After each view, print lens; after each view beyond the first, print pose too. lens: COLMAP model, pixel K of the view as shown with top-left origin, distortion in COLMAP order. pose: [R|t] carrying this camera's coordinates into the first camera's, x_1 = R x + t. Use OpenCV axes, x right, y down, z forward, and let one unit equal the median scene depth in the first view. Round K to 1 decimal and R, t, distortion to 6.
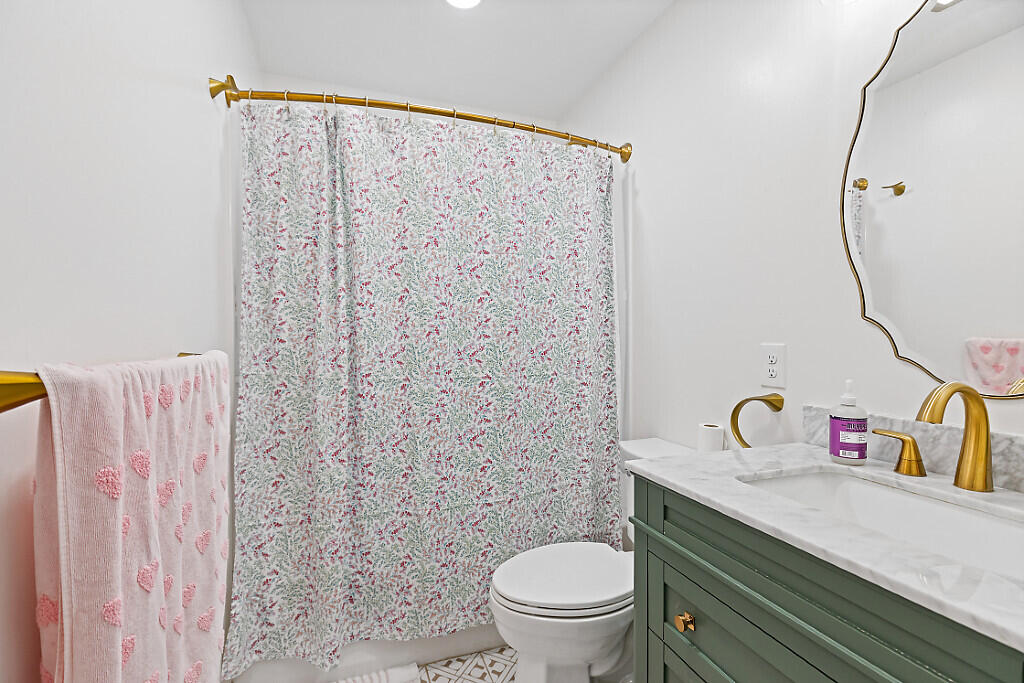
lens RADIAL K [[460.5, 0, 511.5], [0, 460.5, 342.9], [0, 0, 1]] dist [0.001785, -0.000202]
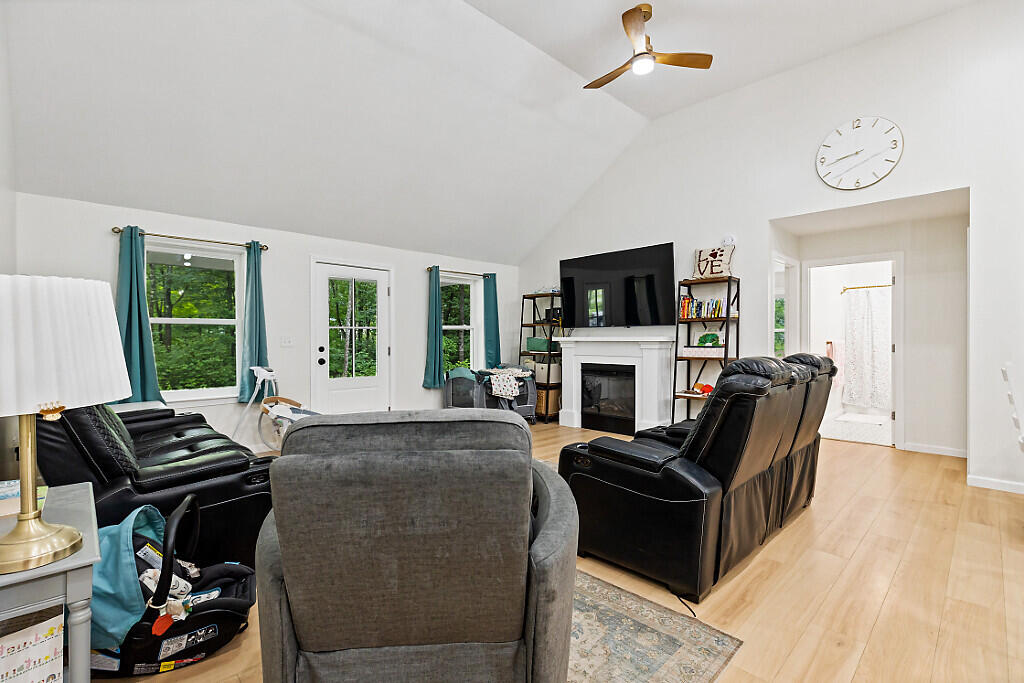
lens RADIAL K [[460.5, 0, 512.2], [0, 460.5, 341.6], [0, 0, 1]] dist [0.001785, -0.000202]
pose [[0.420054, 0.008999, -0.907455, 2.329277], [-0.004588, 0.999959, 0.007793, -0.001282], [0.907488, 0.000890, 0.420078, -4.214662]]
